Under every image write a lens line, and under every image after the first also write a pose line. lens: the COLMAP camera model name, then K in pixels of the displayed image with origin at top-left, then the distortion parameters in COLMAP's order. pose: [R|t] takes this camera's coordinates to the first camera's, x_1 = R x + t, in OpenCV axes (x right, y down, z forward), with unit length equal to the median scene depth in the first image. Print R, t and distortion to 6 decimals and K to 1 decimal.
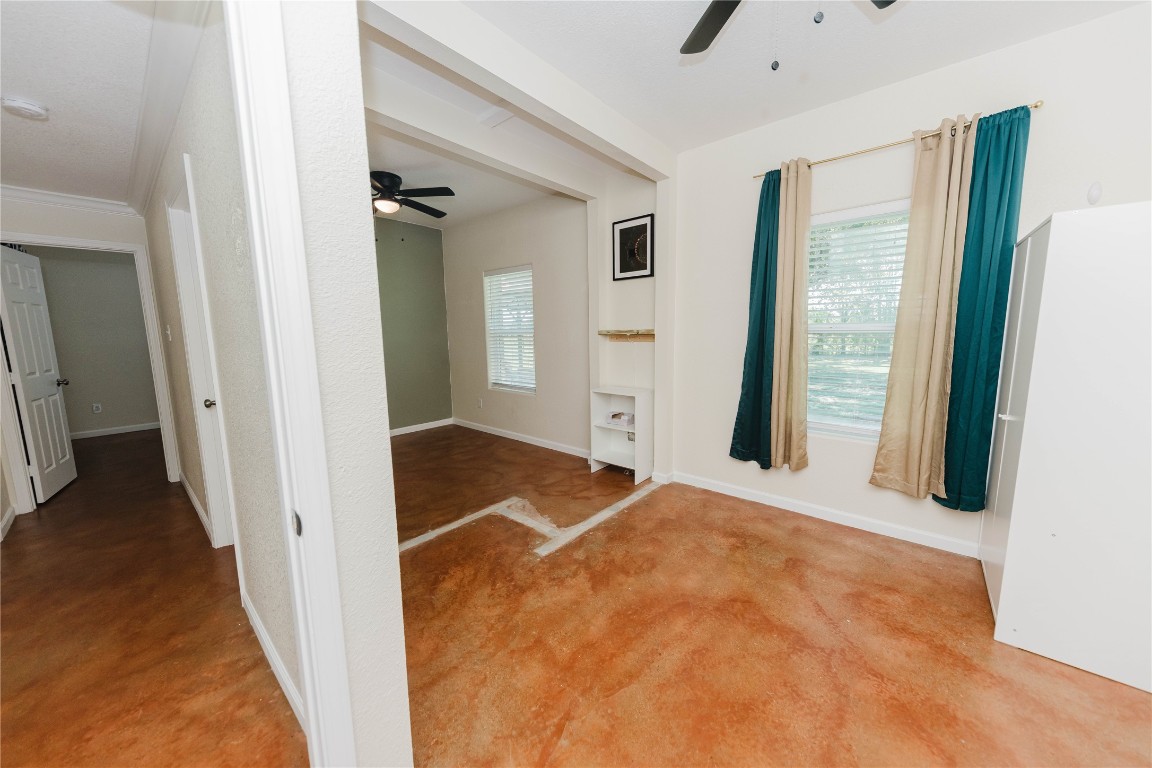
lens RADIAL K [[396.2, 0, 571.2], [0, 396.2, 381.4], [0, 0, 1]] dist [0.004727, -0.002477]
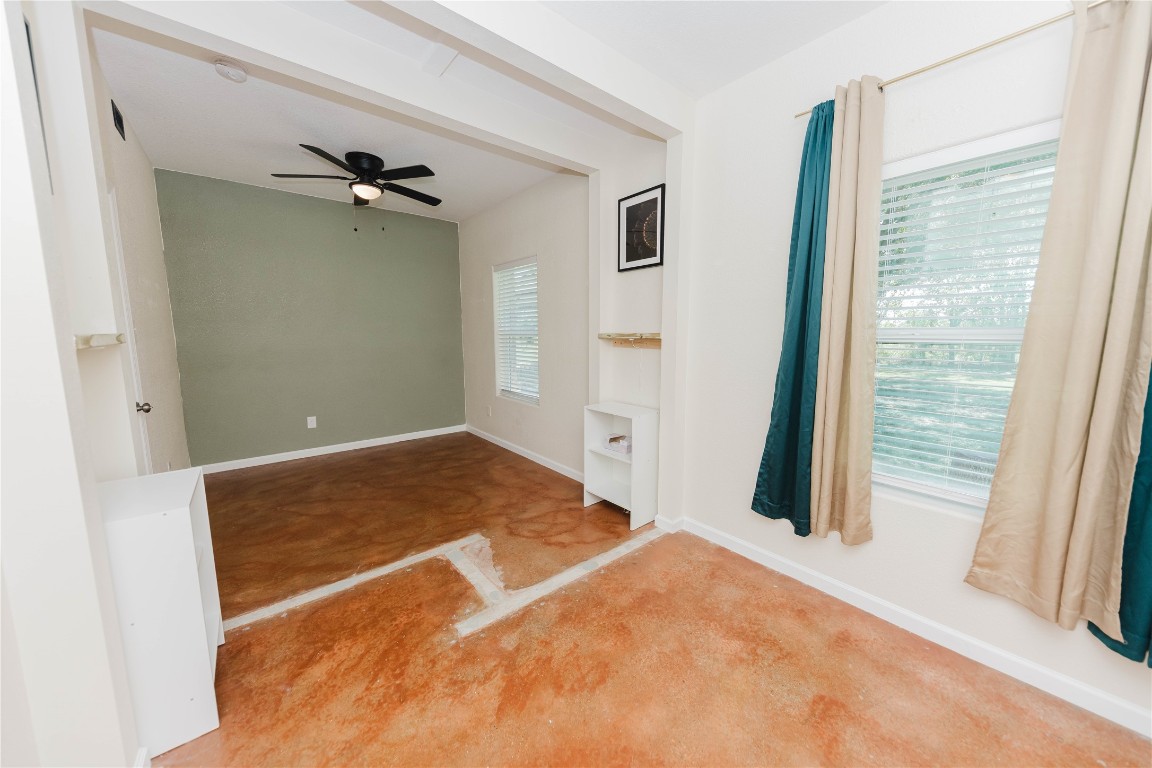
lens RADIAL K [[396.2, 0, 573.6], [0, 396.2, 381.1], [0, 0, 1]] dist [0.004727, -0.002477]
pose [[0.986429, 0.033437, -0.160750, 0.190614], [-0.033772, 0.999429, 0.000644, -0.036811], [0.160680, 0.004794, 0.986995, 0.236180]]
